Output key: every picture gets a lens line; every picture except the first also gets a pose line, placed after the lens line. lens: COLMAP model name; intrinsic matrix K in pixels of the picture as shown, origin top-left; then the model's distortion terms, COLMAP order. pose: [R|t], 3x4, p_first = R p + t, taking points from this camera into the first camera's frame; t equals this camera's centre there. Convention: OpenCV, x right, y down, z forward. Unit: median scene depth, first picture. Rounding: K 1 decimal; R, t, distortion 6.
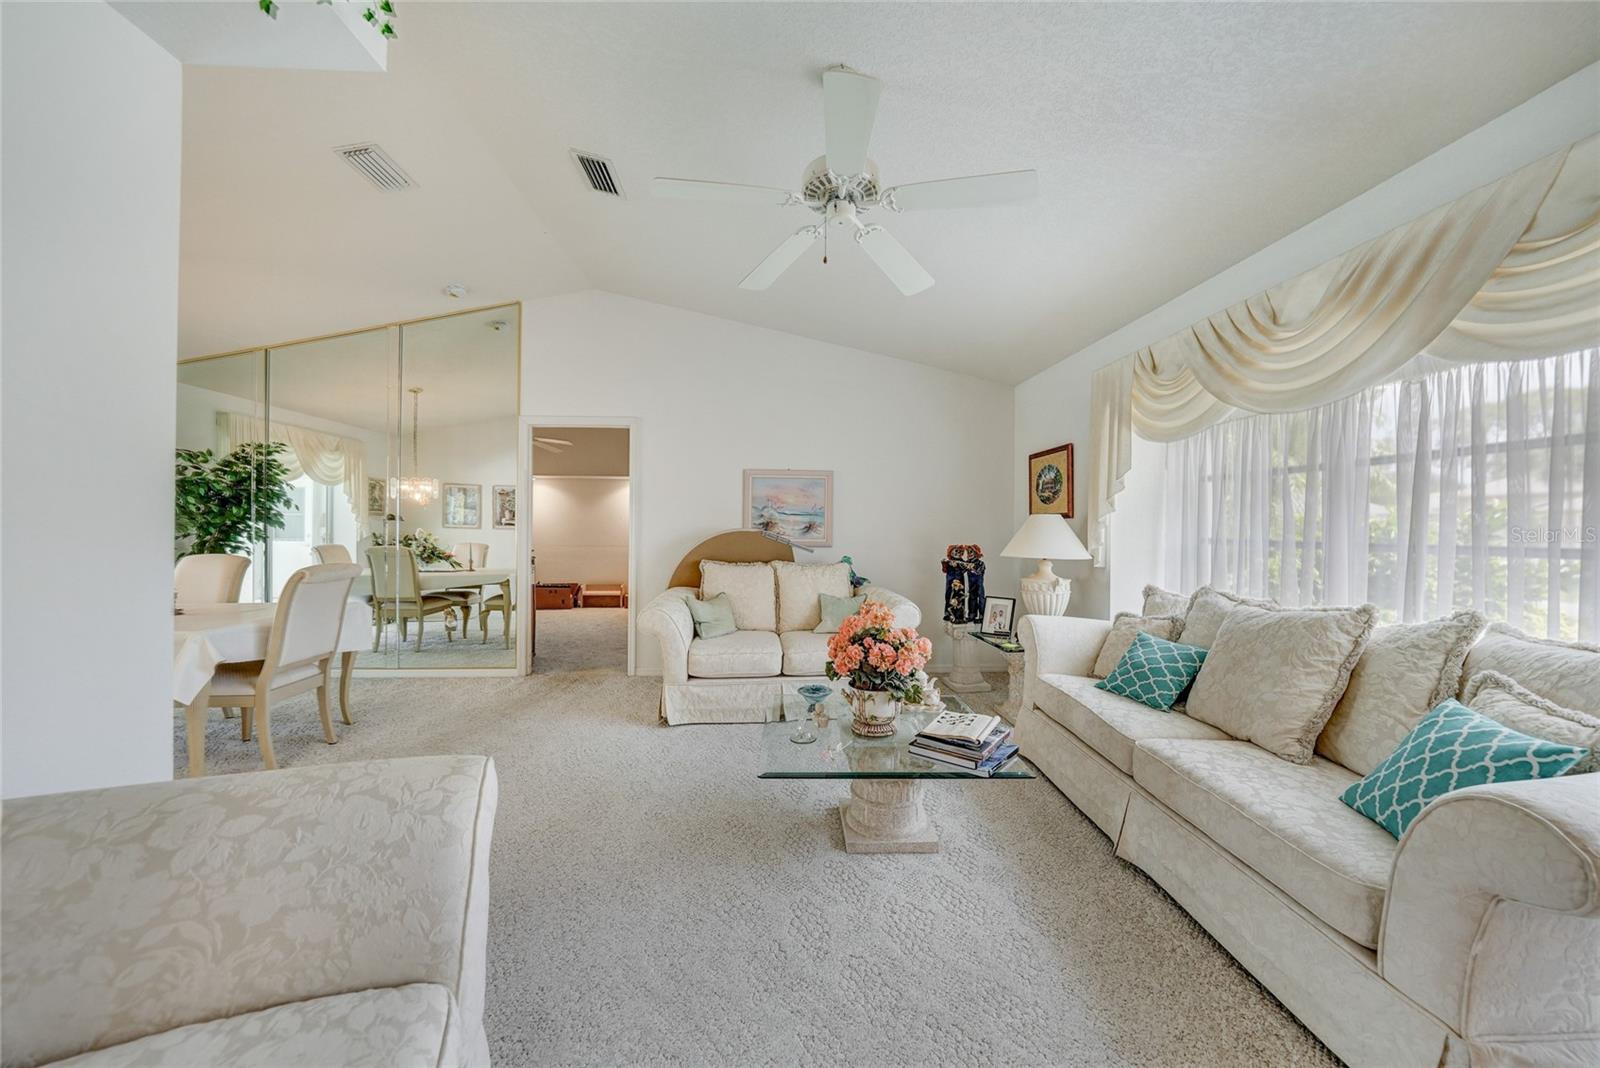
lens RADIAL K [[562.5, 0, 799.7], [0, 562.5, 531.5], [0, 0, 1]] dist [-0.022818, 0.006285]
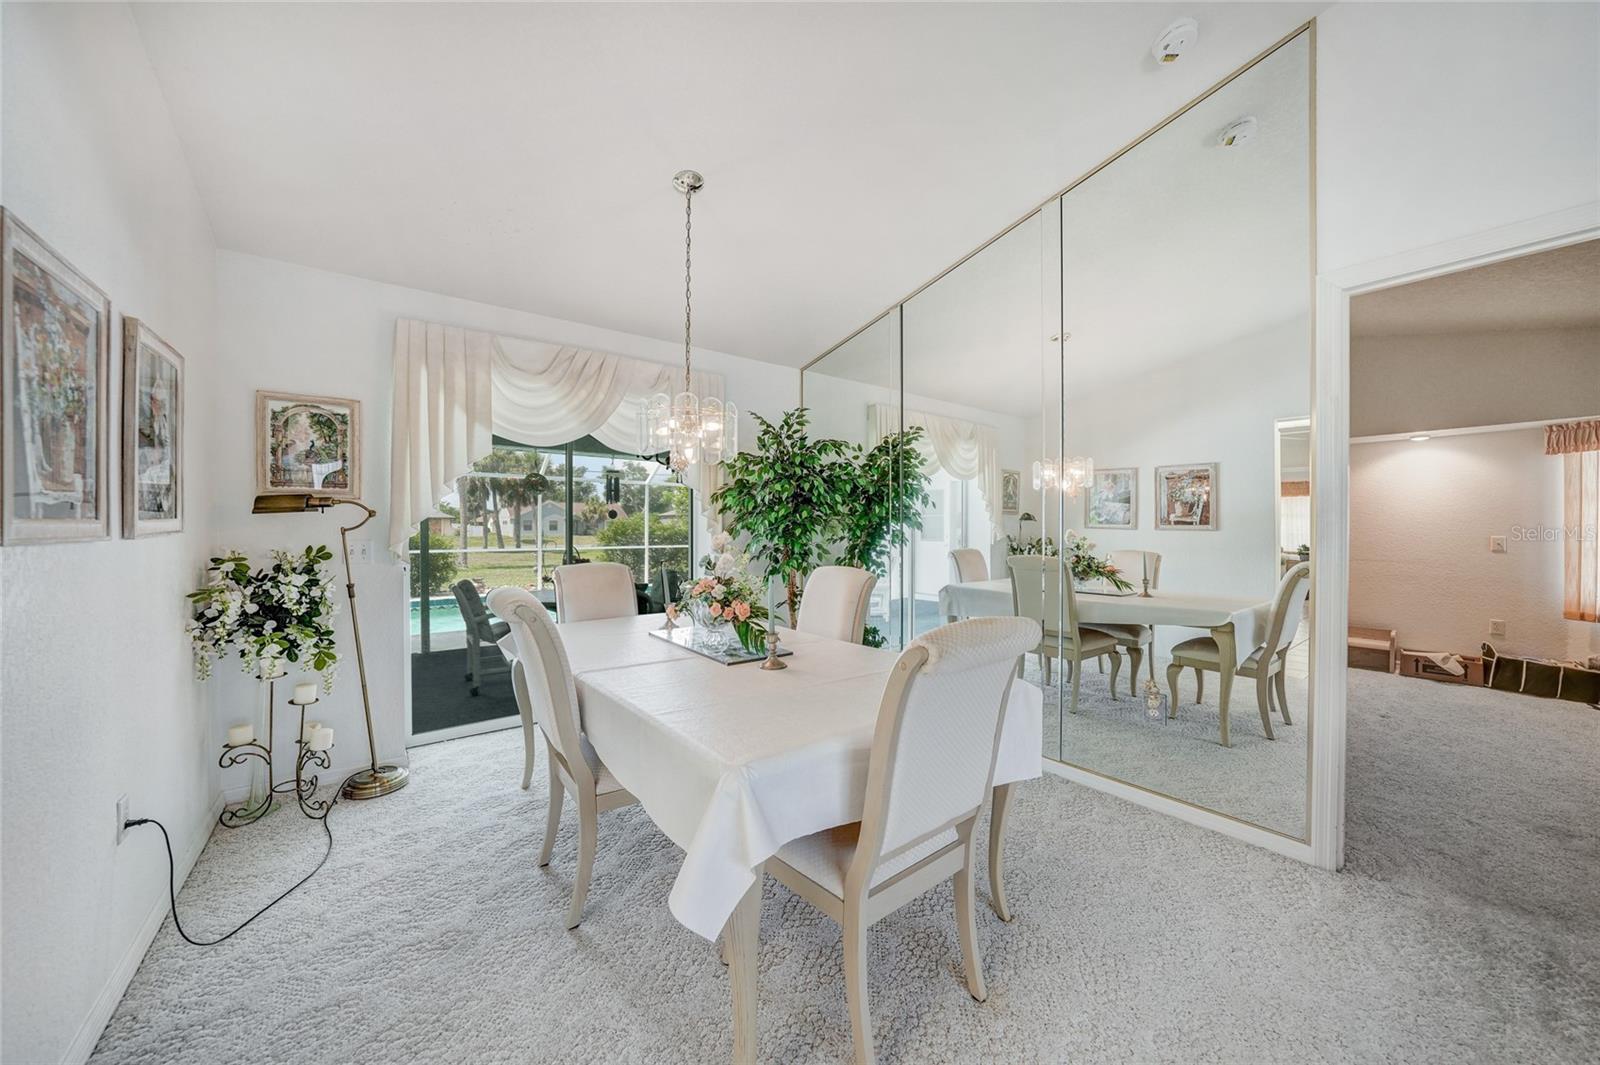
lens RADIAL K [[562.5, 0, 799.7], [0, 562.5, 530.0], [0, 0, 1]] dist [-0.022818, 0.006285]
pose [[0.554807, -0.003771, -0.831971, -0.344274], [0.000407, 0.999991, -0.004262, -0.002782], [0.831979, 0.002026, 0.554803, 0.395332]]
